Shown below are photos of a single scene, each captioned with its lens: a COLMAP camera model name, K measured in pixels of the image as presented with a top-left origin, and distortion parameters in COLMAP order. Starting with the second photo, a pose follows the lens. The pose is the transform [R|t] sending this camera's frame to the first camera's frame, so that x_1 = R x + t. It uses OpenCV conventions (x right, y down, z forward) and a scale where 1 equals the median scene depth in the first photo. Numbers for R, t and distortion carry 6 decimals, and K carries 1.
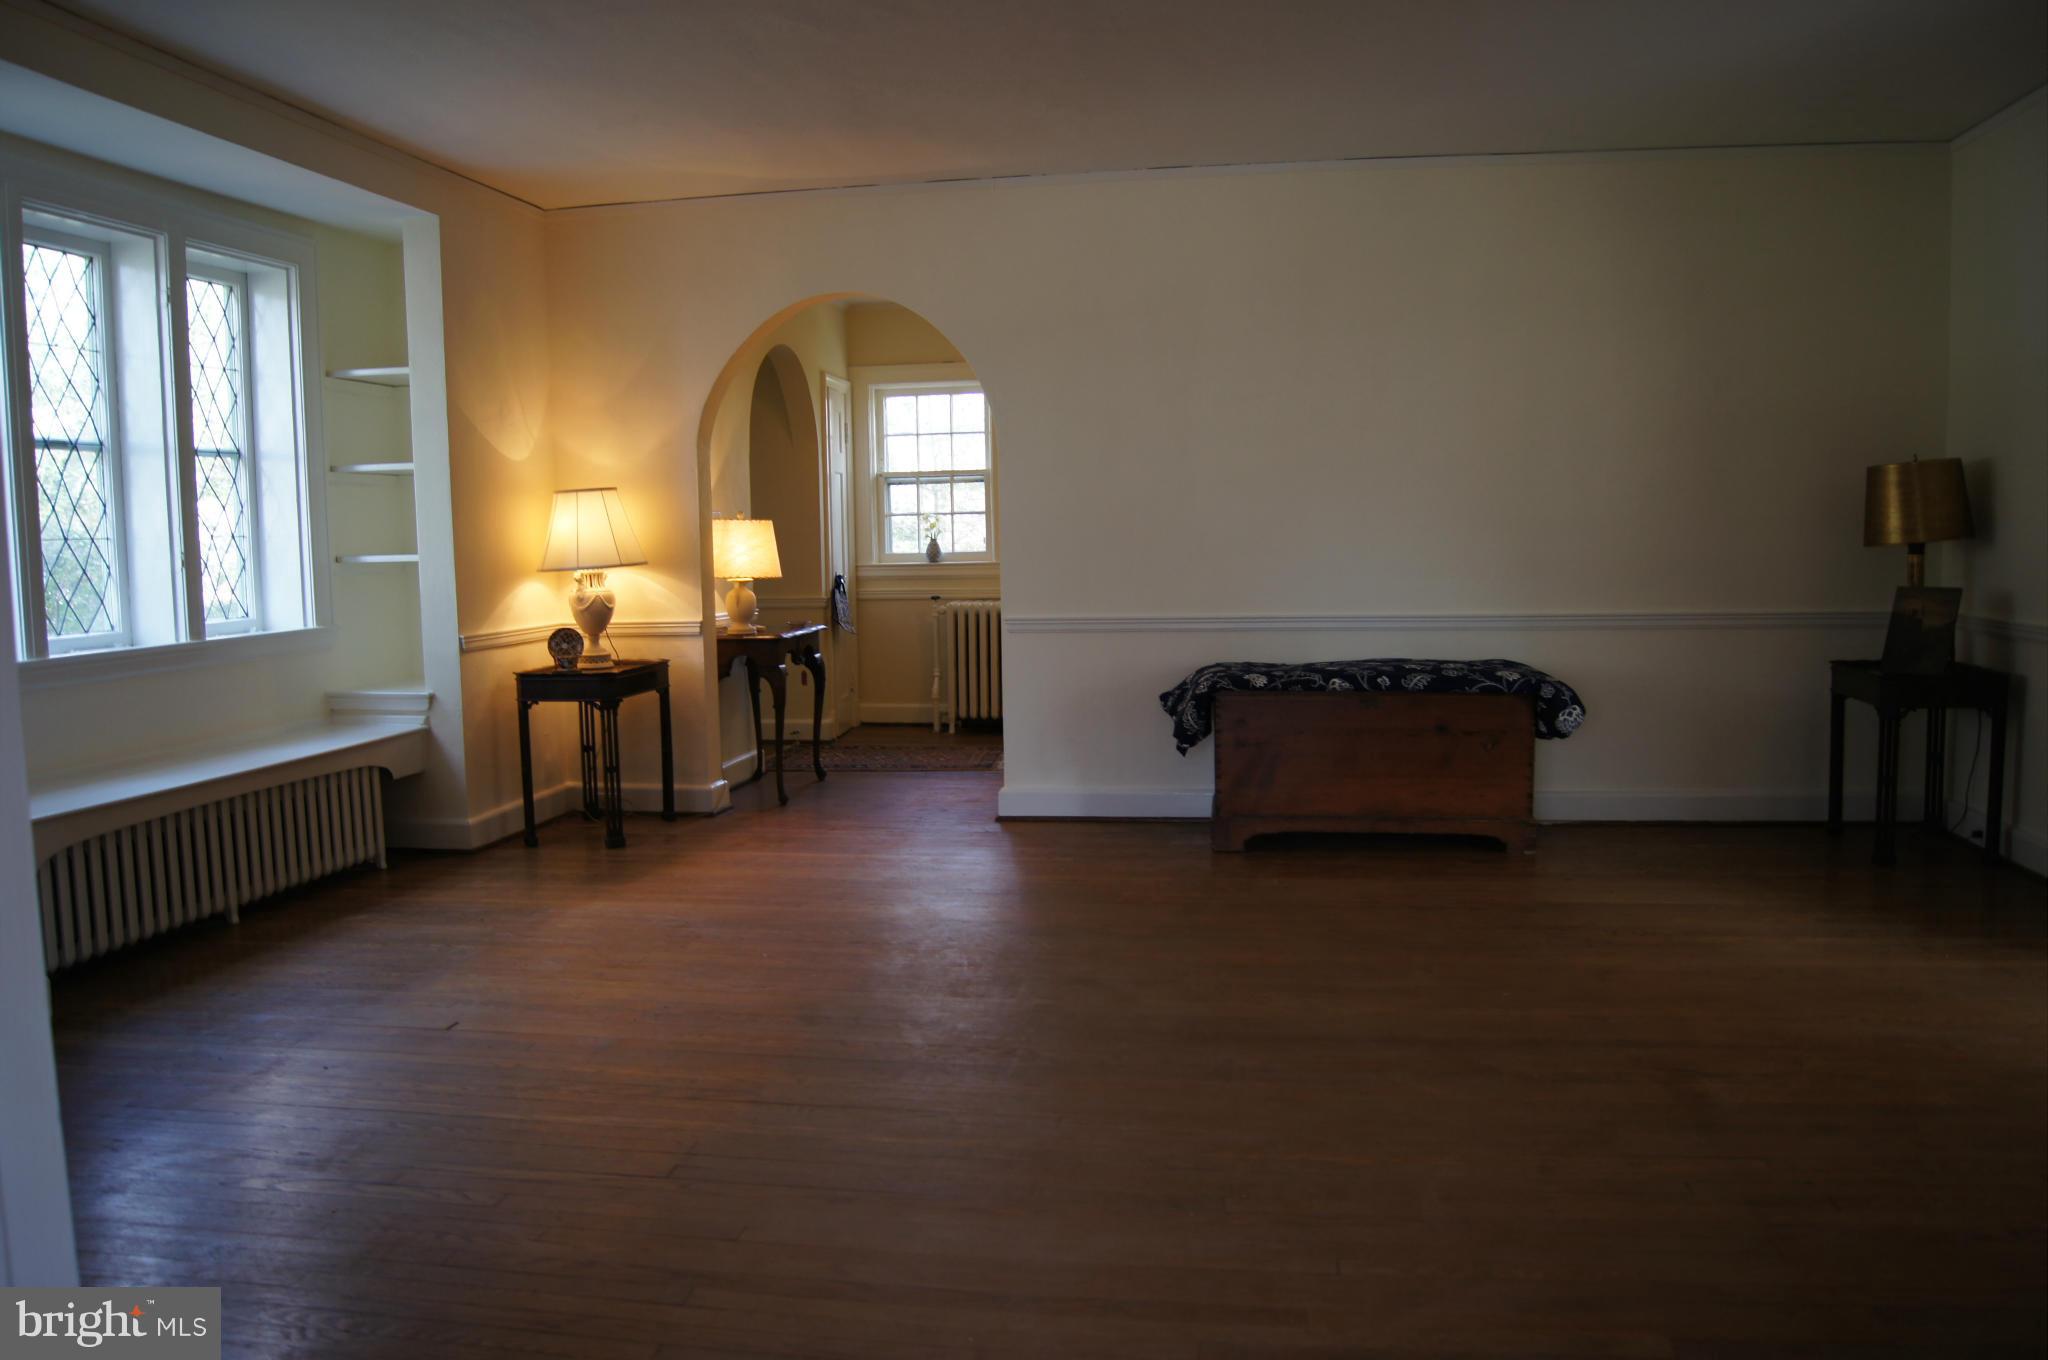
lens RADIAL K [[1586.0, 0, 1010.6], [0, 1586.0, 673.5], [0, 0, 1]] dist [-0.069333, 0.006320]
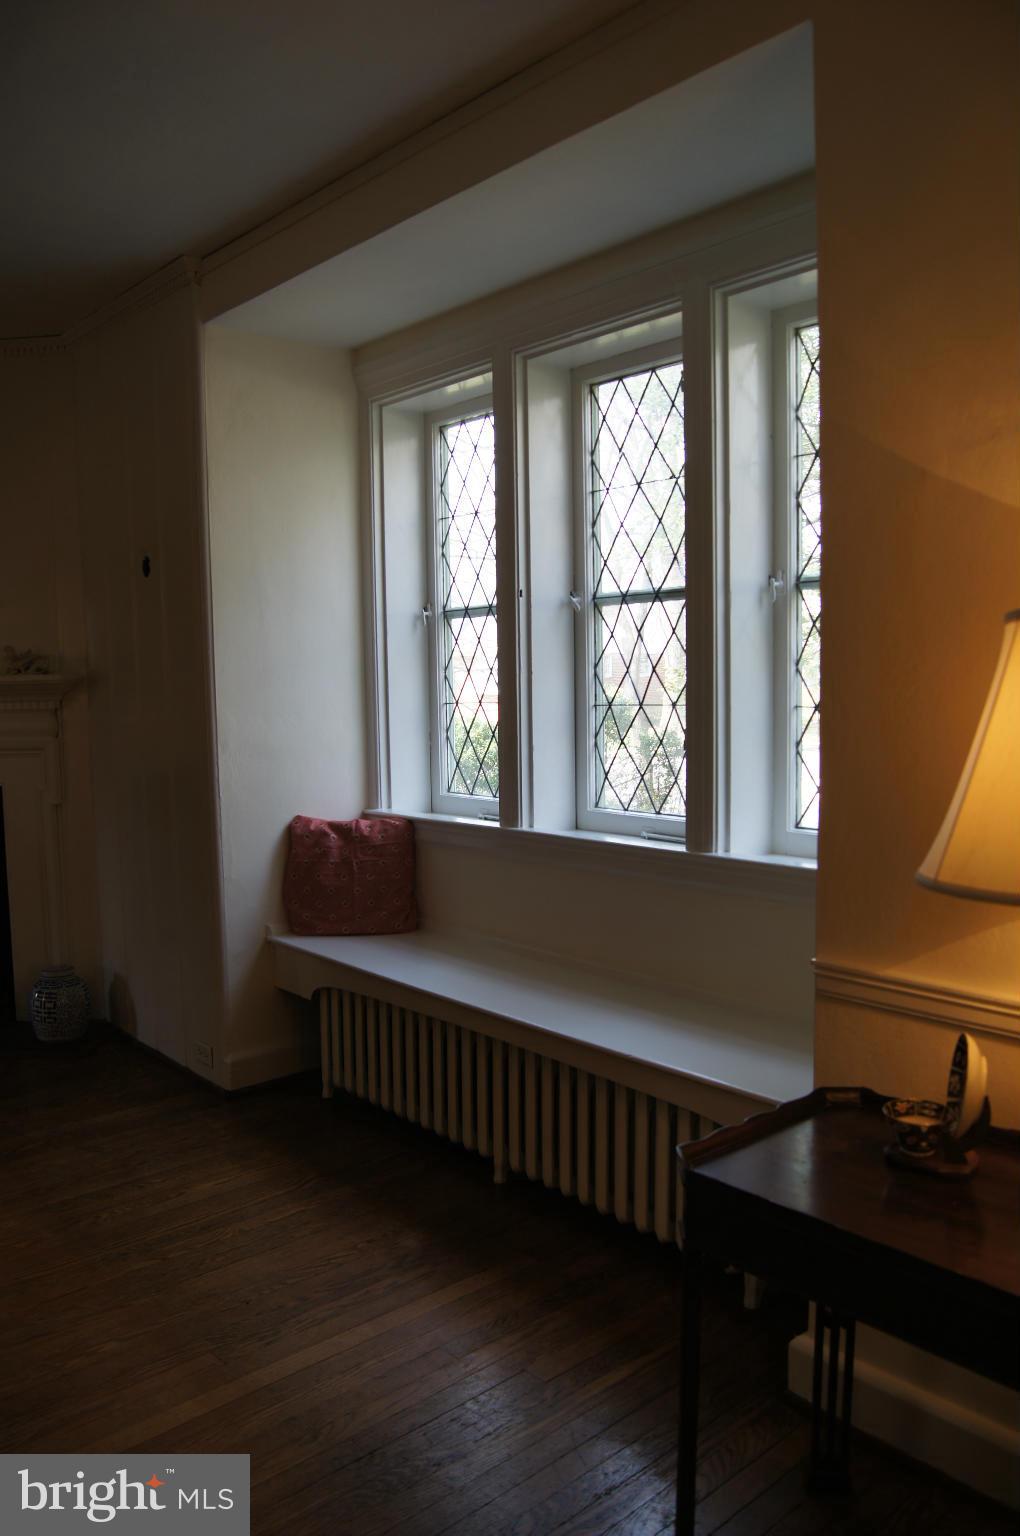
lens RADIAL K [[1189.5, 0, 501.7], [0, 1189.5, 776.6], [0, 0, 1]] dist [-0.069333, 0.006320]
pose [[-0.646539, 0.101758, -0.756064, -0.026054], [-0.035073, 0.986051, 0.162704, -0.082234], [0.762074, 0.131711, -0.633952, 0.734771]]
